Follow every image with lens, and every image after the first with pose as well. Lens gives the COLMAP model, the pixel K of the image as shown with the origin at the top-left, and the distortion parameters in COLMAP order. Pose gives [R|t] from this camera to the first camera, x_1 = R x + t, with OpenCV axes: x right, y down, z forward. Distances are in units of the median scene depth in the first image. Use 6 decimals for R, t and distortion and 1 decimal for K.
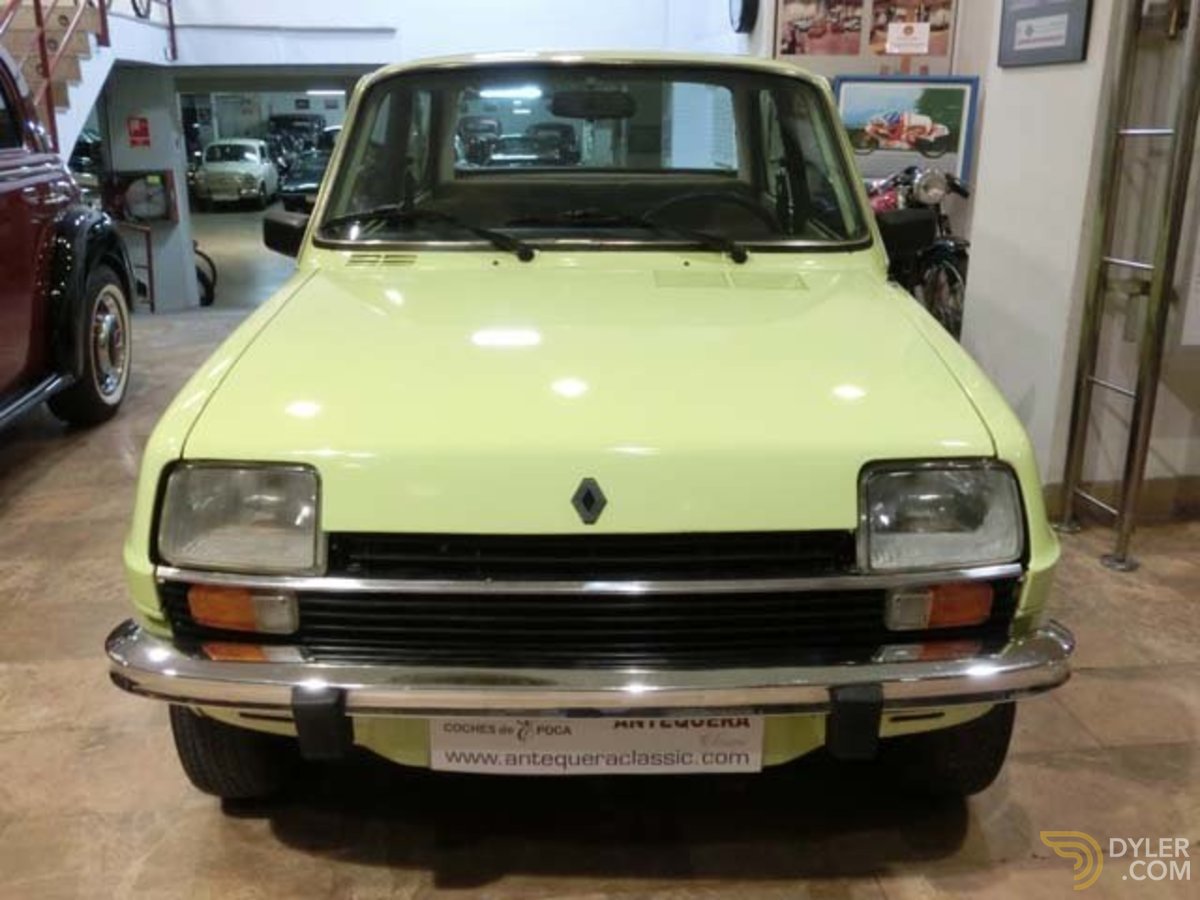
lens RADIAL K [[1036.6, 0, 597.0], [0, 1036.6, 449.0], [0, 0, 1]] dist [0.015357, -0.012806]
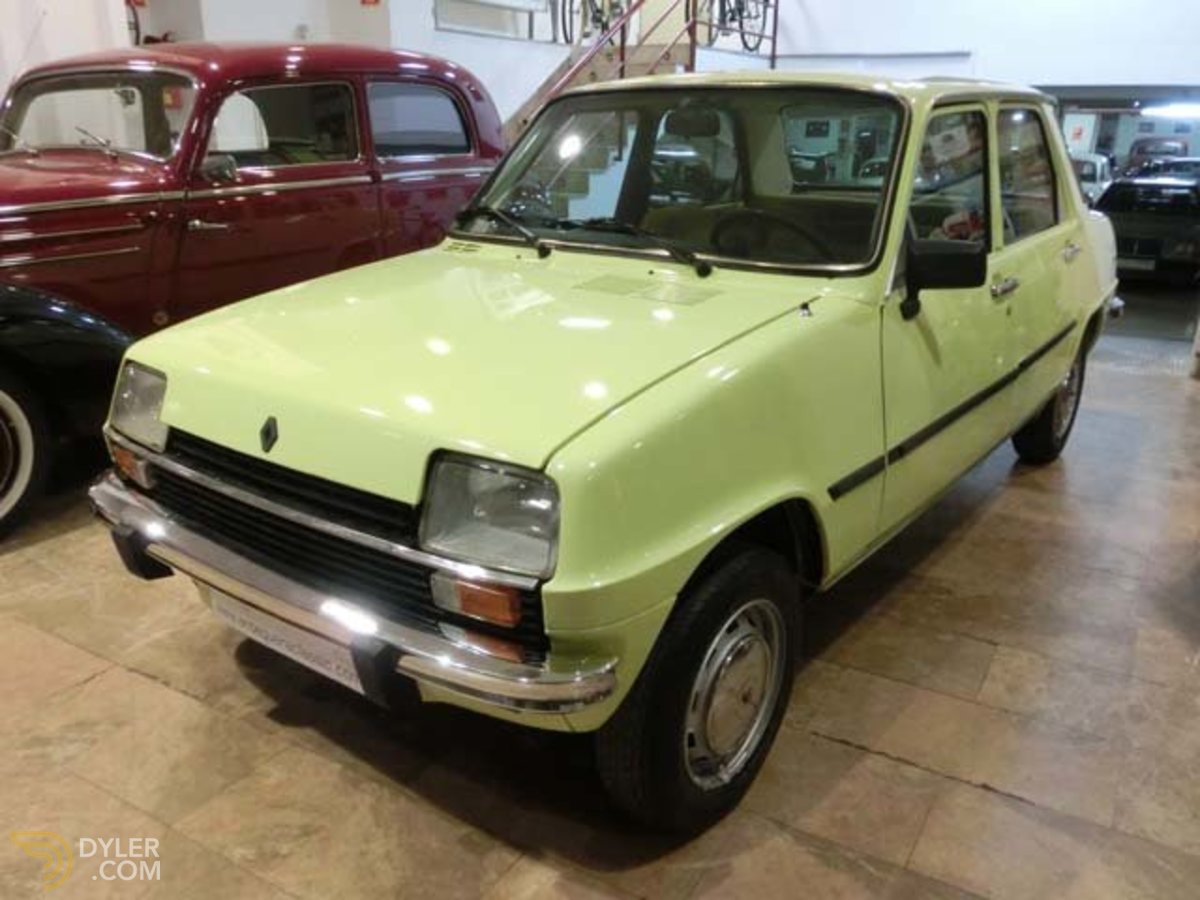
lens RADIAL K [[956.1, 0, 599.7], [0, 956.1, 443.1], [0, 0, 1]] dist [-0.017162, 0.014674]
pose [[0.801468, 0.191217, -0.566644, 0.624314], [-0.190109, 0.979819, 0.061753, -0.056535], [0.567017, 0.058231, 0.821645, 0.172379]]
